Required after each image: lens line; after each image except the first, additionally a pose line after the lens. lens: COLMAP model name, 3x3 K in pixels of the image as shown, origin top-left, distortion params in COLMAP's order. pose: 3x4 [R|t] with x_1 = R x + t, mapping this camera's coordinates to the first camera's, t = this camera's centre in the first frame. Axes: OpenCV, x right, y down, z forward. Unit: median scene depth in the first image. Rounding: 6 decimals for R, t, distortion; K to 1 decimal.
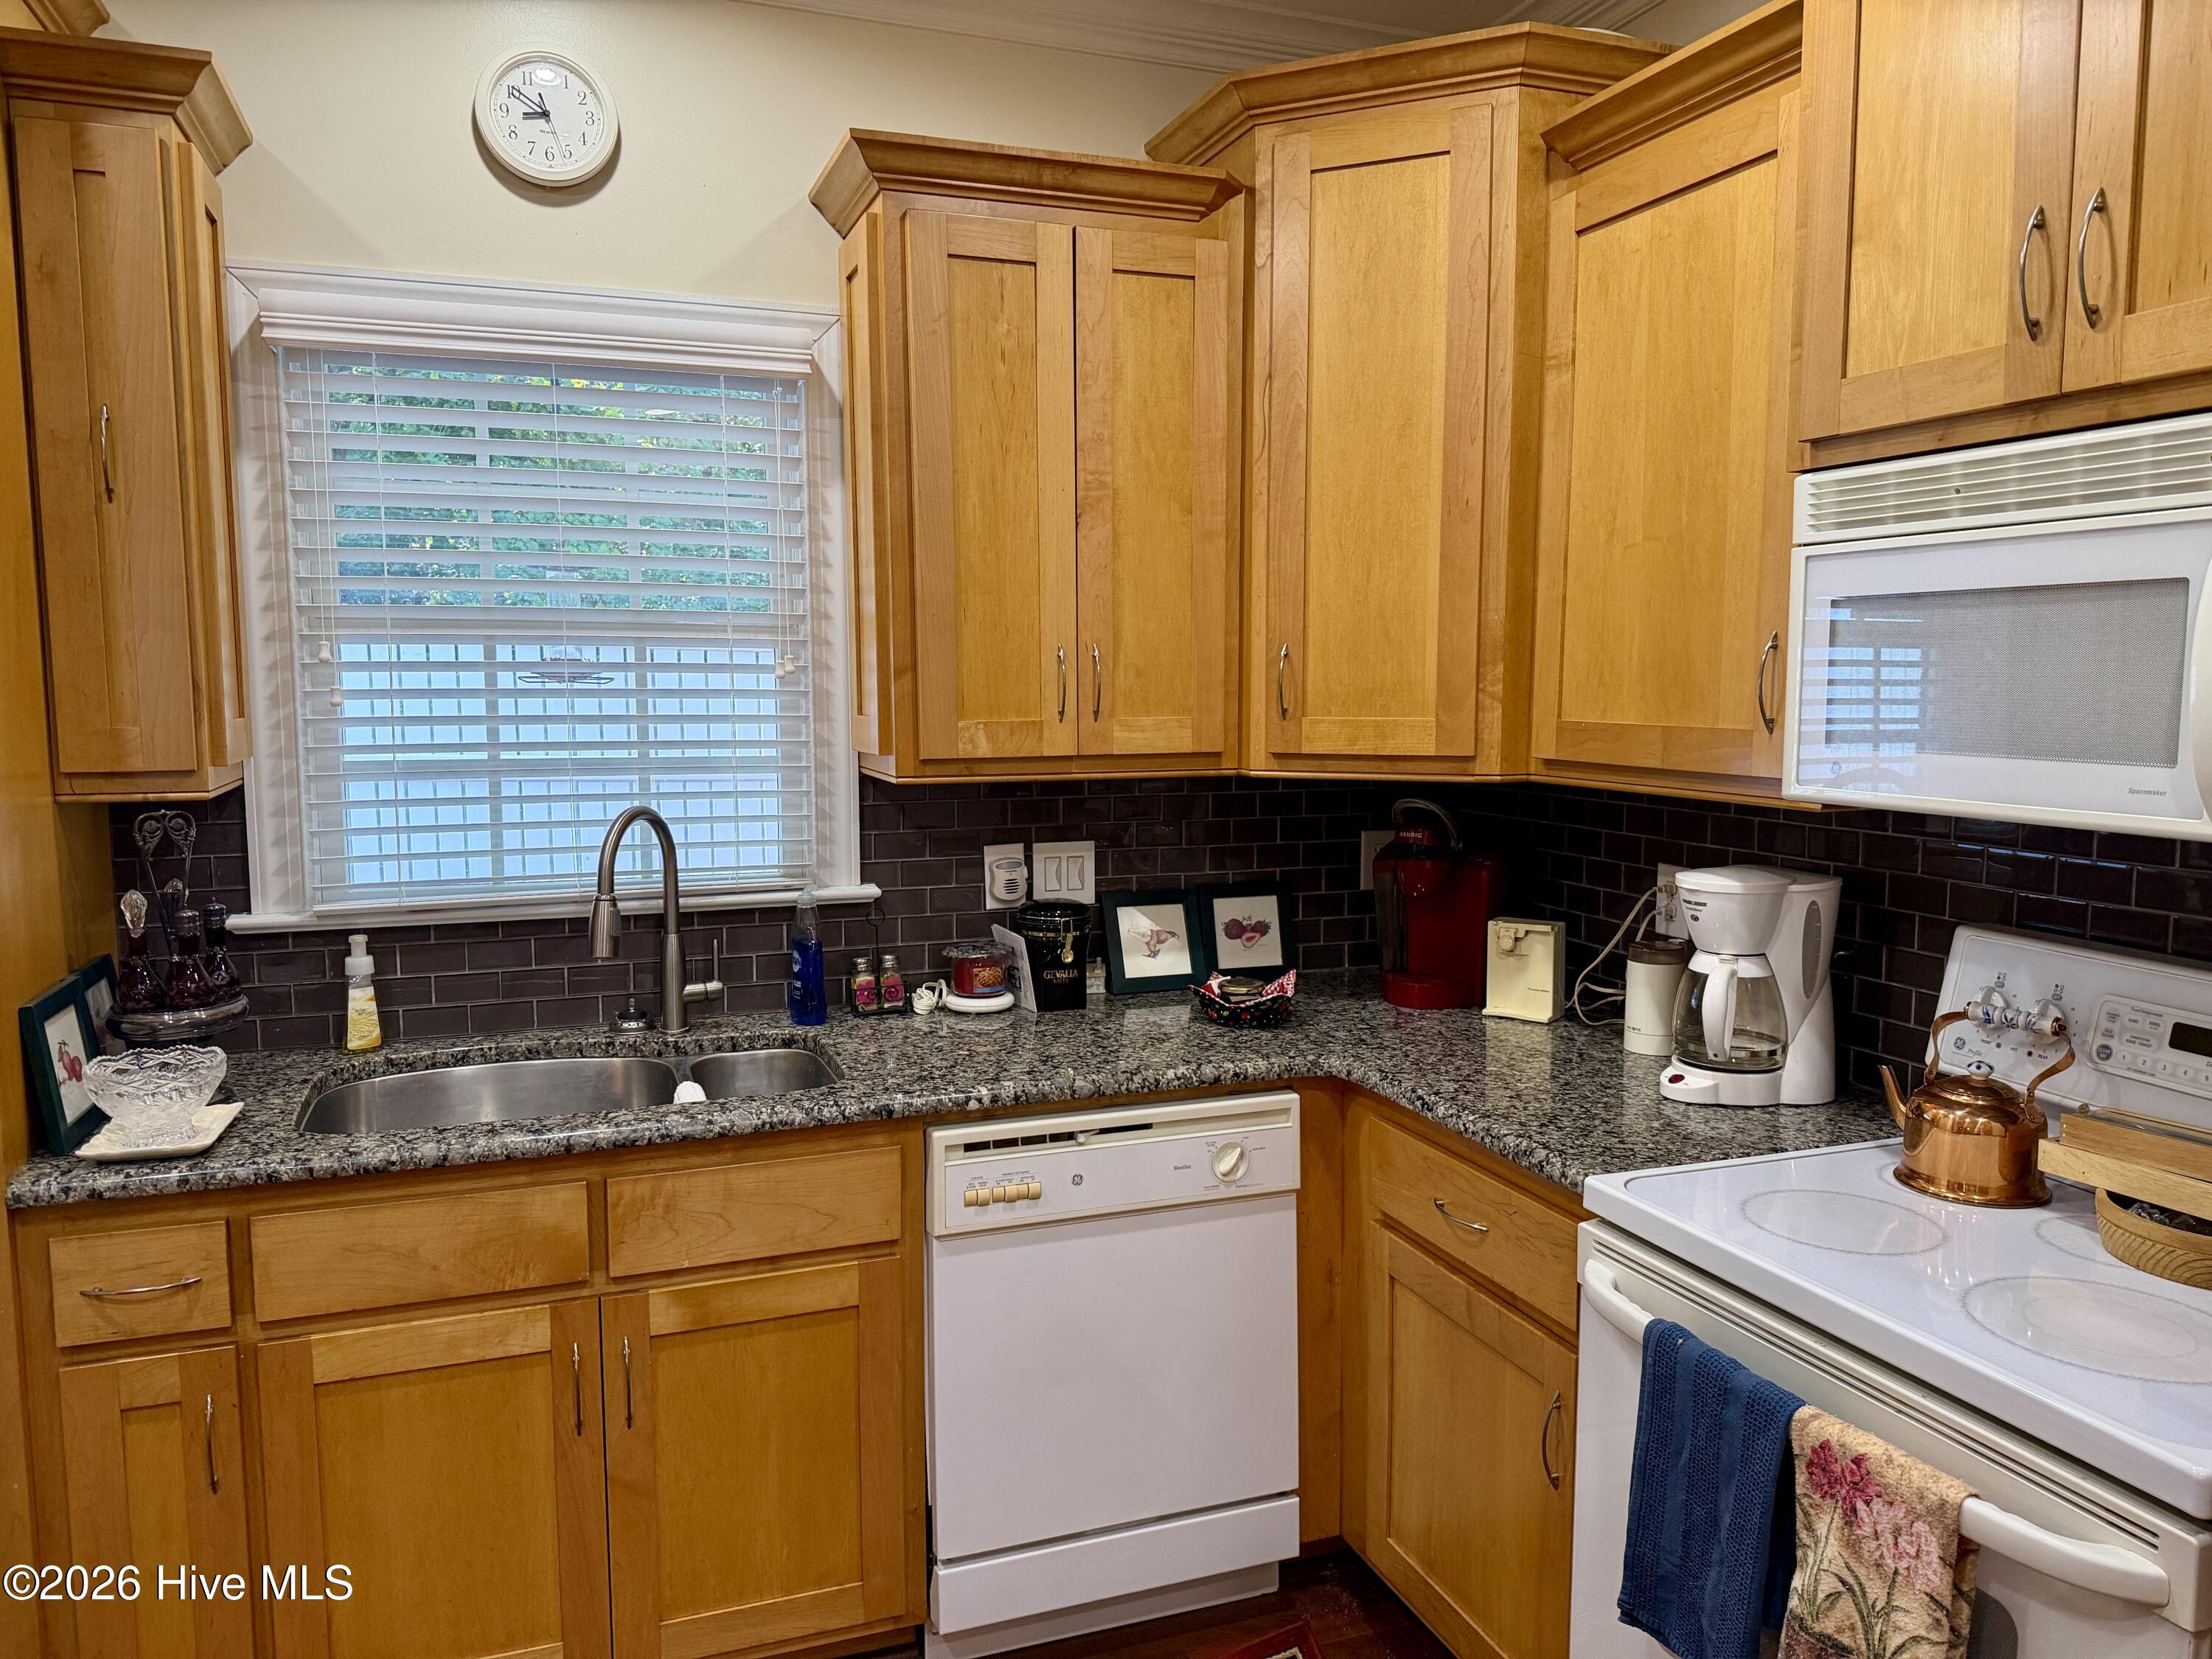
lens RADIAL K [[1553.4, 0, 1097.0], [0, 1553.4, 830.5], [0, 0, 1]] dist [0.076486, -0.105241]
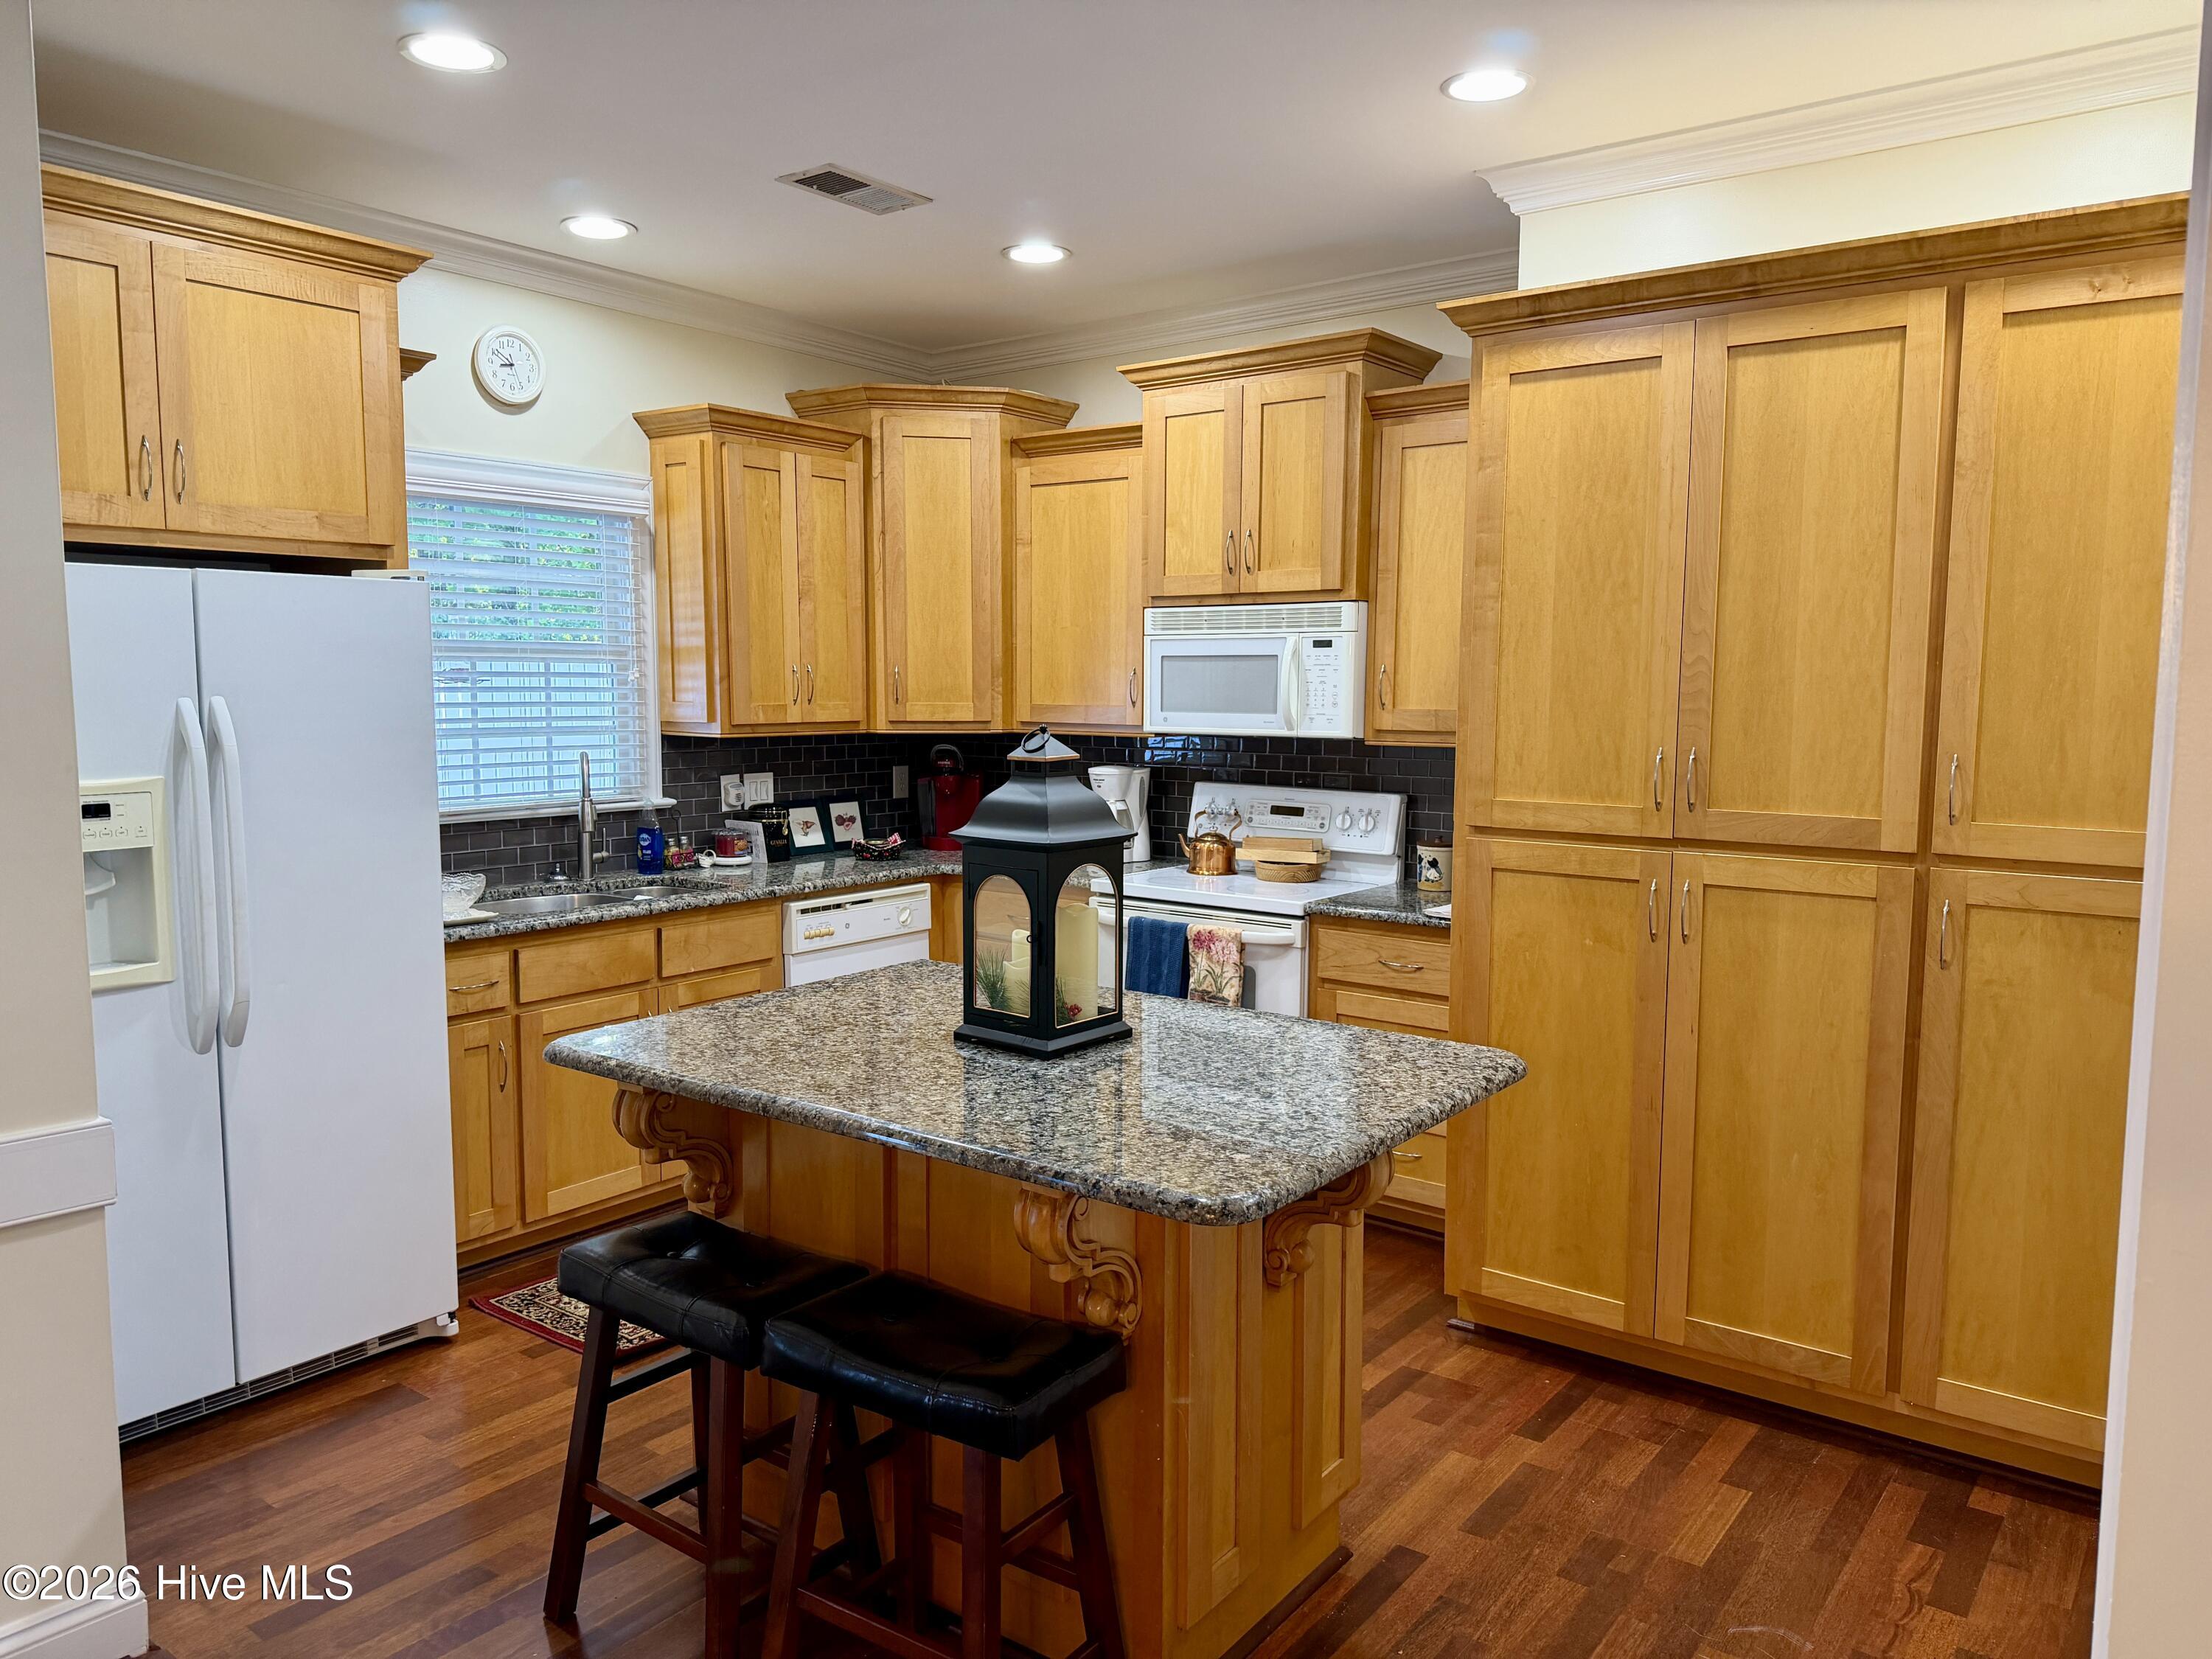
lens RADIAL K [[1553.4, 0, 1104.2], [0, 1553.4, 834.4], [0, 0, 1]] dist [0.076486, -0.105241]
pose [[0.841150, -0.047346, 0.538725, -0.800866], [0.047229, 0.998785, 0.014035, 0.086853], [-0.538735, 0.013638, 0.842365, -0.890369]]
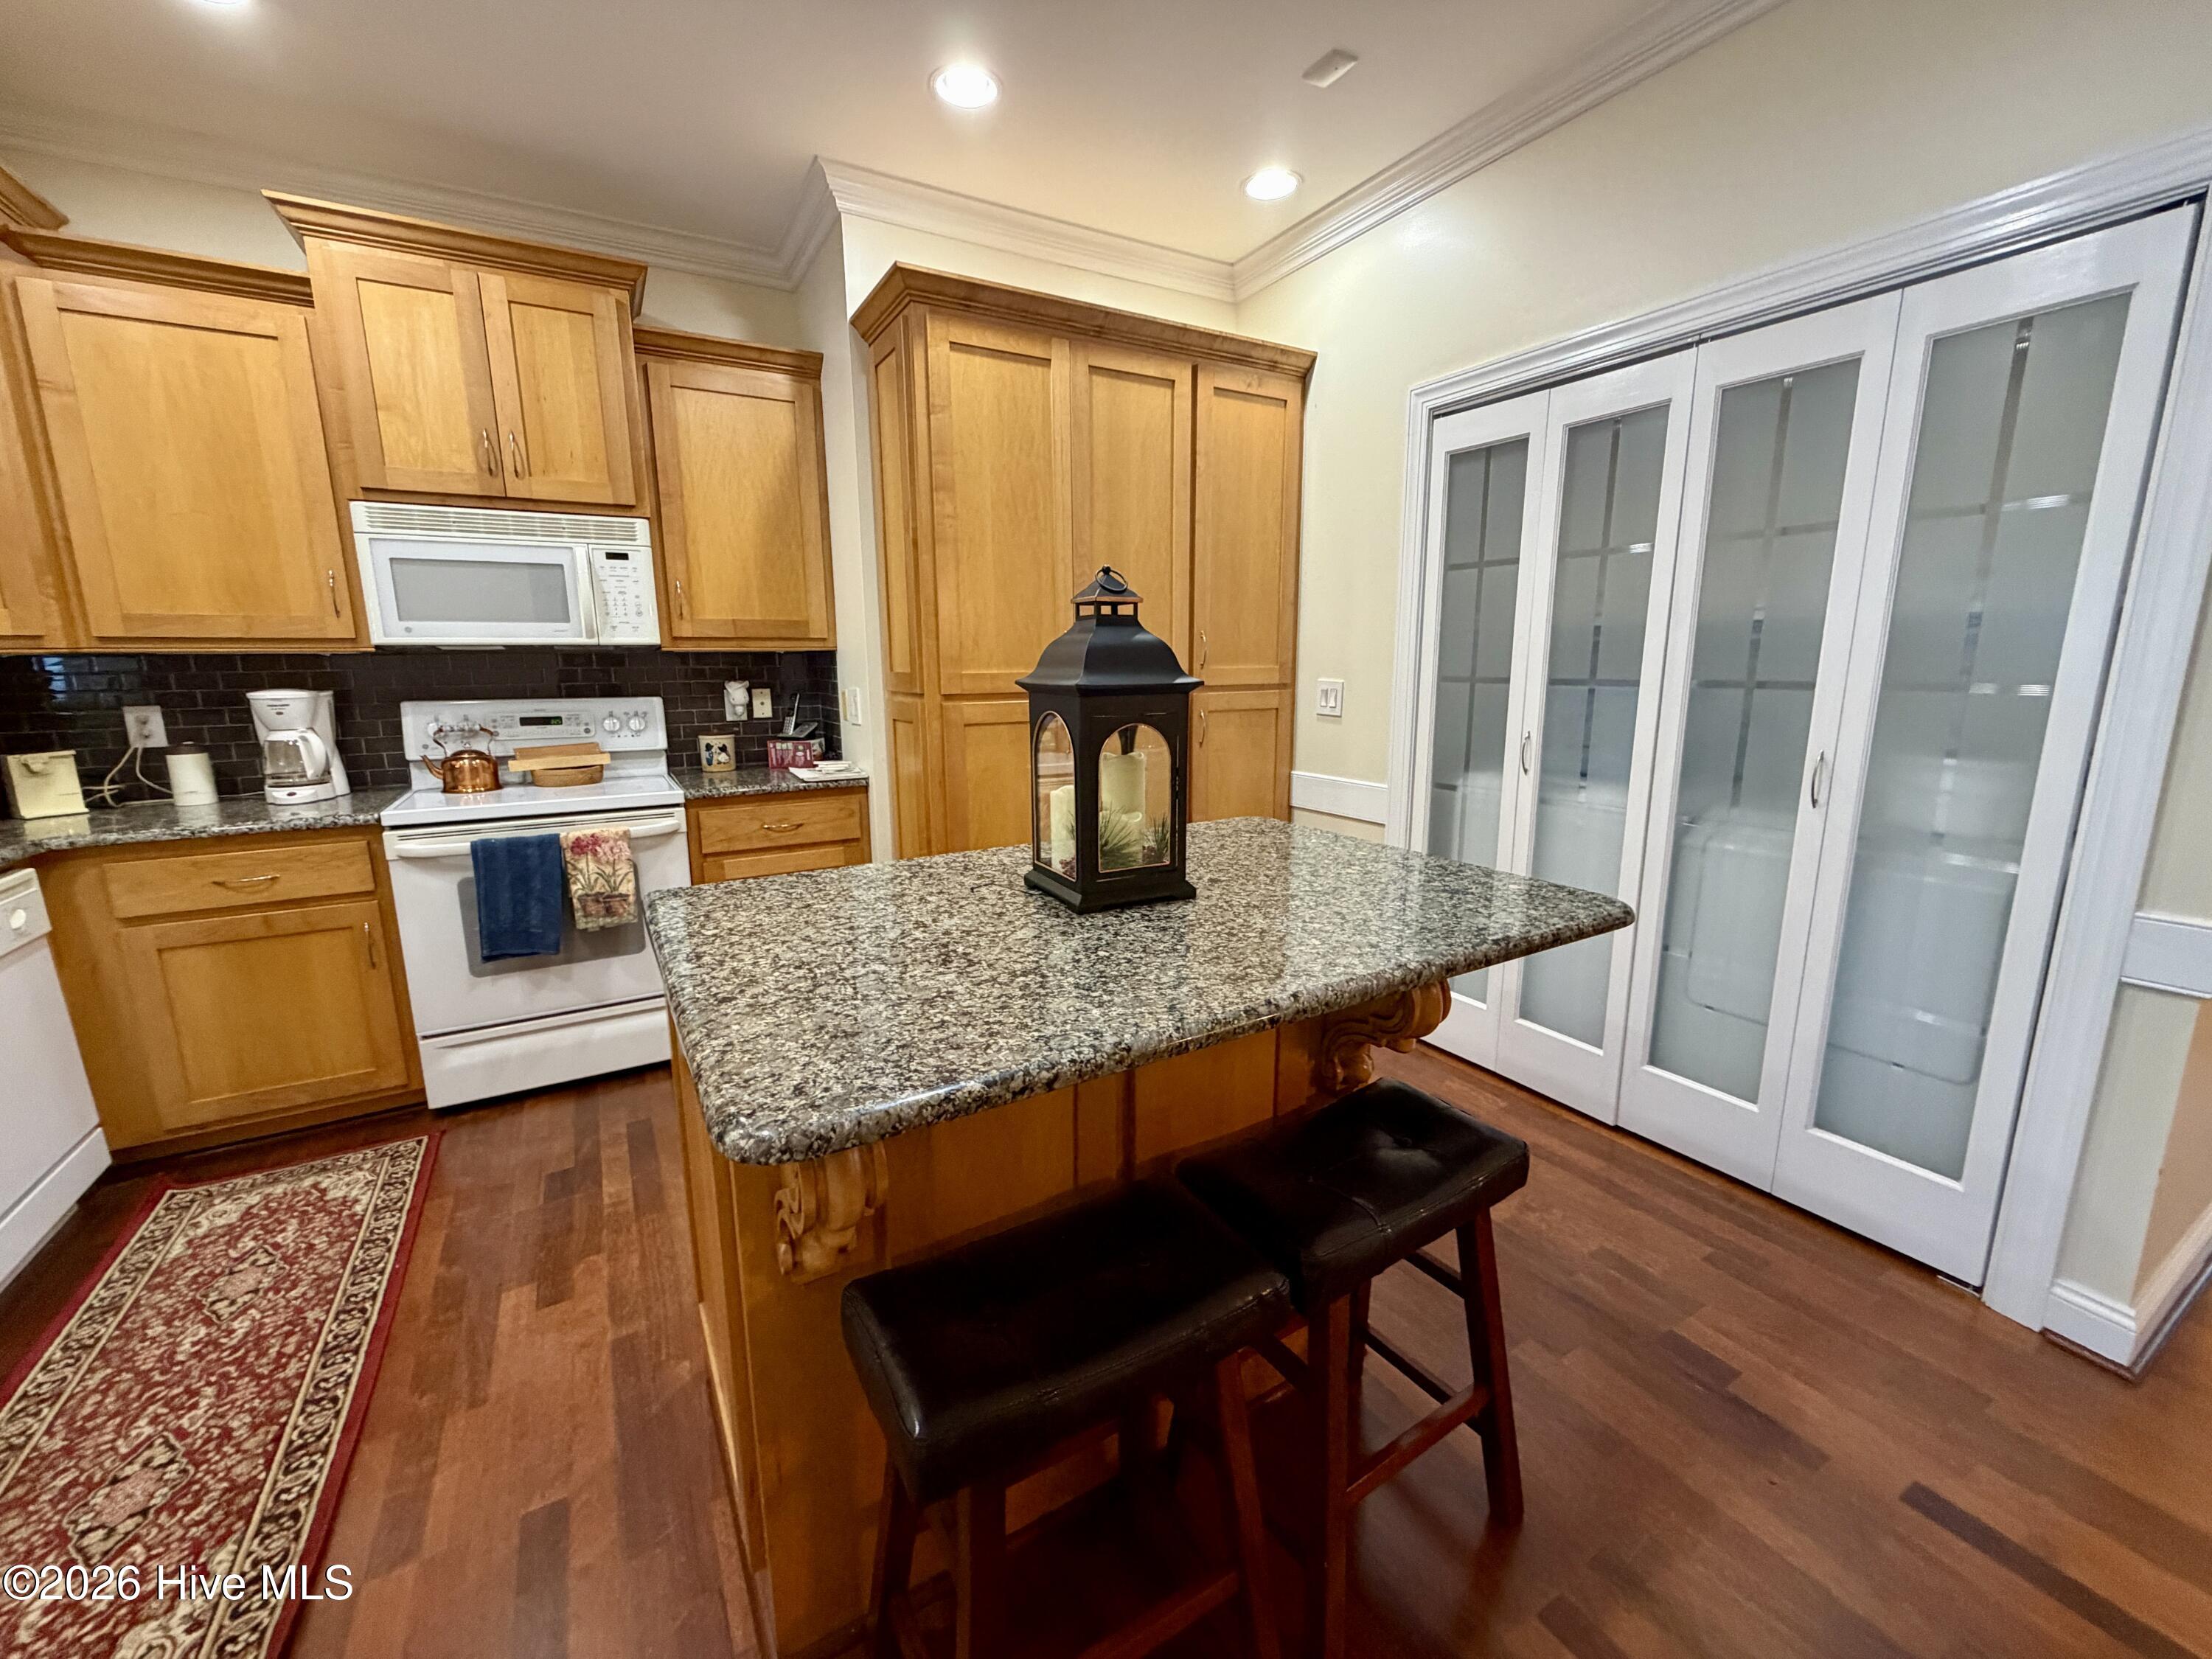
lens RADIAL K [[890.0, 0, 1097.5], [0, 890.0, 819.9], [0, 0, 1]] dist [-0.000486, -0.001050]
pose [[-0.178271, -0.173811, 0.968509, -0.850075], [0.107287, 0.974974, 0.194719, 0.072453], [-0.978115, 0.138622, -0.155162, 0.154714]]
